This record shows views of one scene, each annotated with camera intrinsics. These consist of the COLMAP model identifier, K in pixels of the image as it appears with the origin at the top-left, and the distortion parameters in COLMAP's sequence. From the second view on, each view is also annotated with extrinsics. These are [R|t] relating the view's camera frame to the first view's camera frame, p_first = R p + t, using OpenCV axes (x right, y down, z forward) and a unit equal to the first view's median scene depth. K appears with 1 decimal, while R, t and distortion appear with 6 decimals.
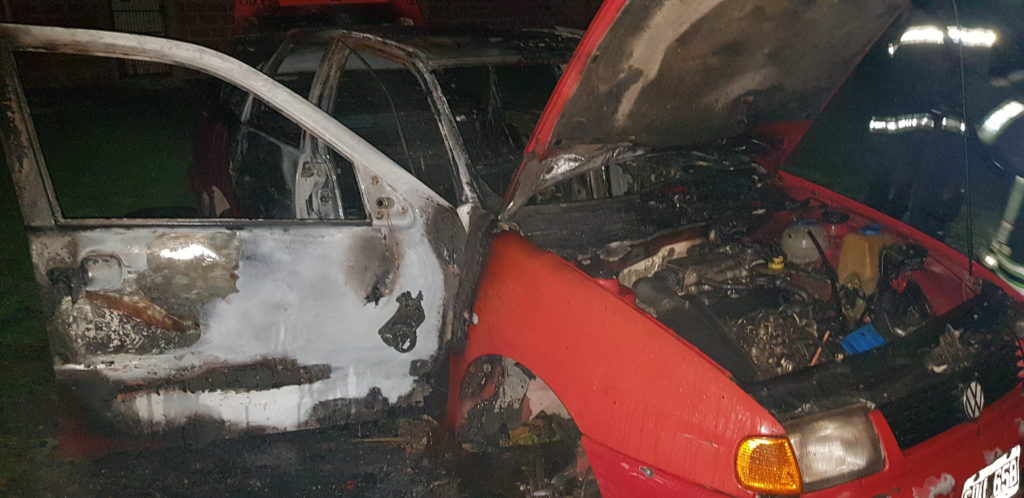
lens RADIAL K [[864.6, 0, 511.6], [0, 864.6, 269.1], [0, 0, 1]] dist [0.082363, -0.184655]
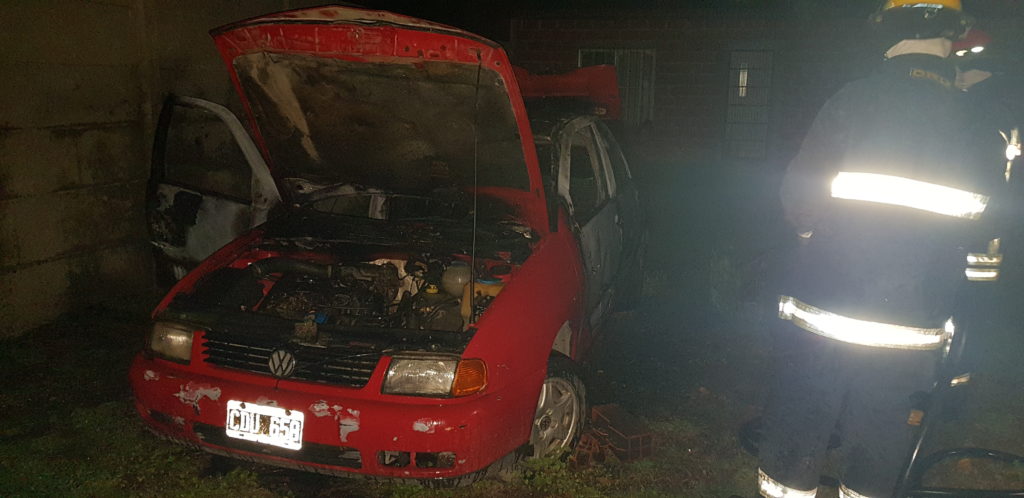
lens RADIAL K [[864.6, 0, 511.6], [0, 864.6, 269.1], [0, 0, 1]] dist [0.082363, -0.184655]
pose [[0.535201, 0.174833, -0.826434, 1.645638], [-0.270069, 0.962413, 0.028702, -0.121338], [0.800389, 0.207833, 0.562302, 0.435575]]
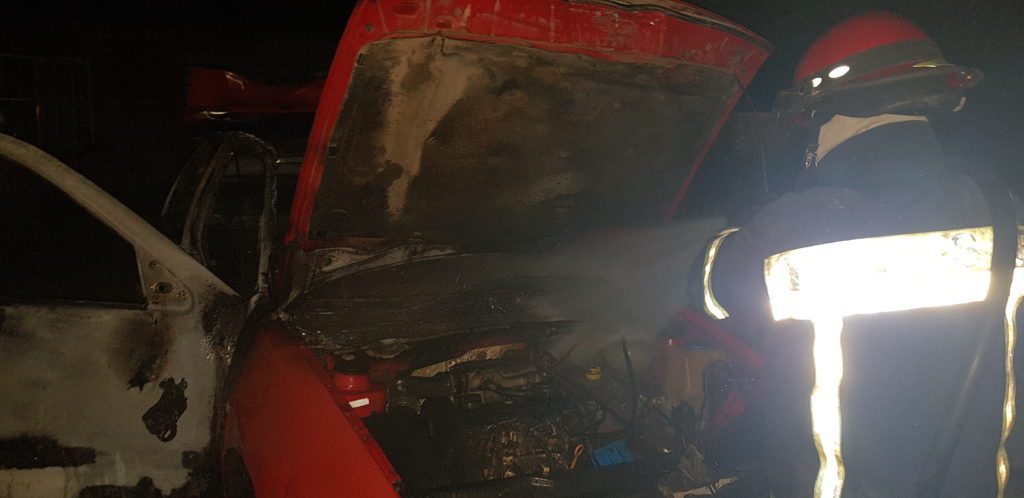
lens RADIAL K [[864.6, 0, 511.6], [0, 864.6, 269.1], [0, 0, 1]] dist [0.082363, -0.184655]
pose [[0.988477, 0.038229, -0.146464, 0.398011], [-0.058685, 0.988692, -0.137999, 0.017437], [0.139532, 0.145004, 0.979543, 0.067064]]
